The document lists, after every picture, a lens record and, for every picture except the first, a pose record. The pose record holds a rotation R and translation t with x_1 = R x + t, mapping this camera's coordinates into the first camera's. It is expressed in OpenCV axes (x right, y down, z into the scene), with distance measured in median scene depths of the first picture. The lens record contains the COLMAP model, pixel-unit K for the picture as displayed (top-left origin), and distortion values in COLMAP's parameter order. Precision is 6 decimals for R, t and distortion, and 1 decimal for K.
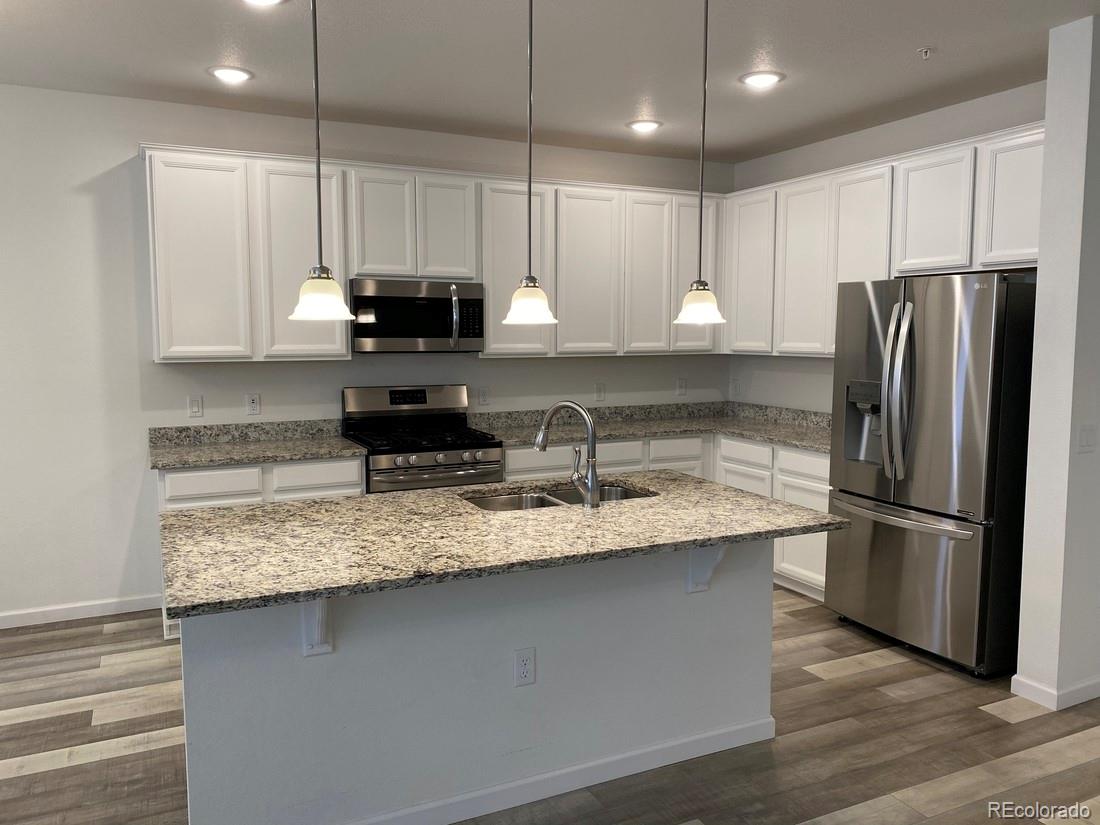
lens RADIAL K [[830.2, 0, 550.0], [0, 830.2, 412.5], [0, 0, 1]] dist [0.007700, -0.005994]
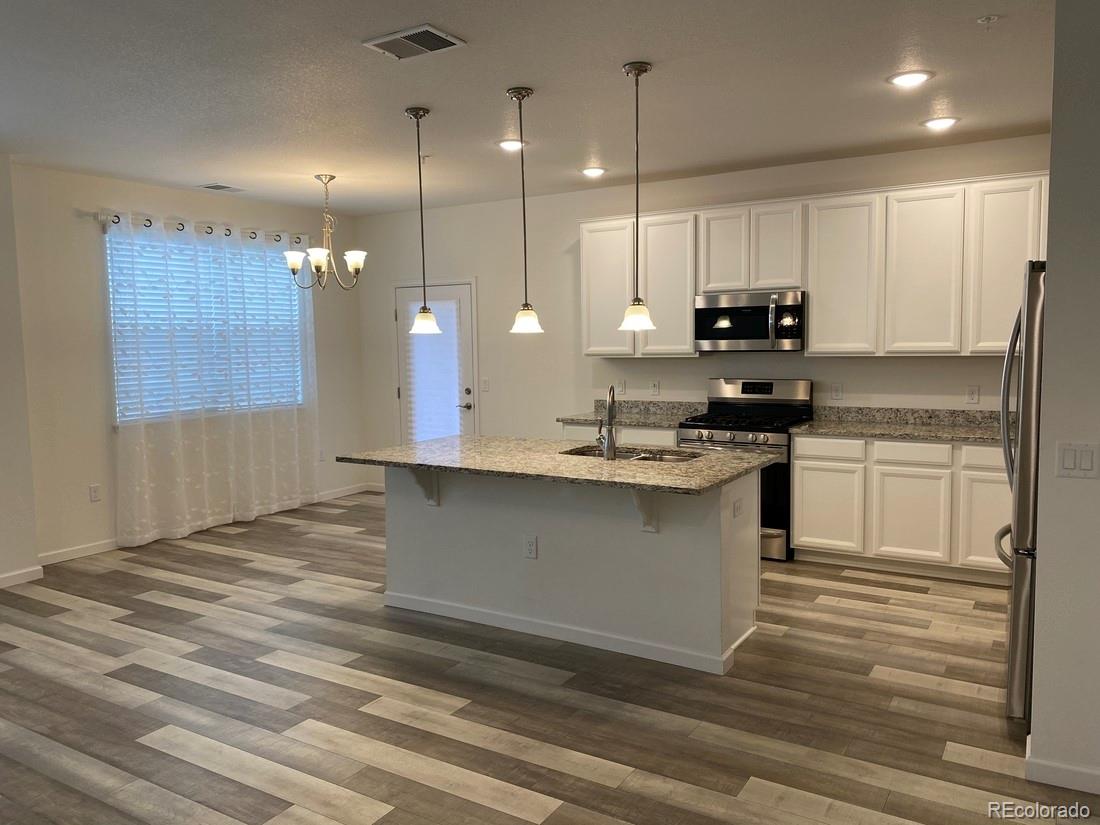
lens RADIAL K [[839.4, 0, 550.0], [0, 839.4, 412.5], [0, 0, 1]] dist [0.009193, -0.001099]
pose [[0.536786, 0.066100, -0.841125, 0.869181], [-0.066702, 0.997131, 0.035792, -0.008283], [0.841077, 0.036892, 0.539655, 0.099963]]
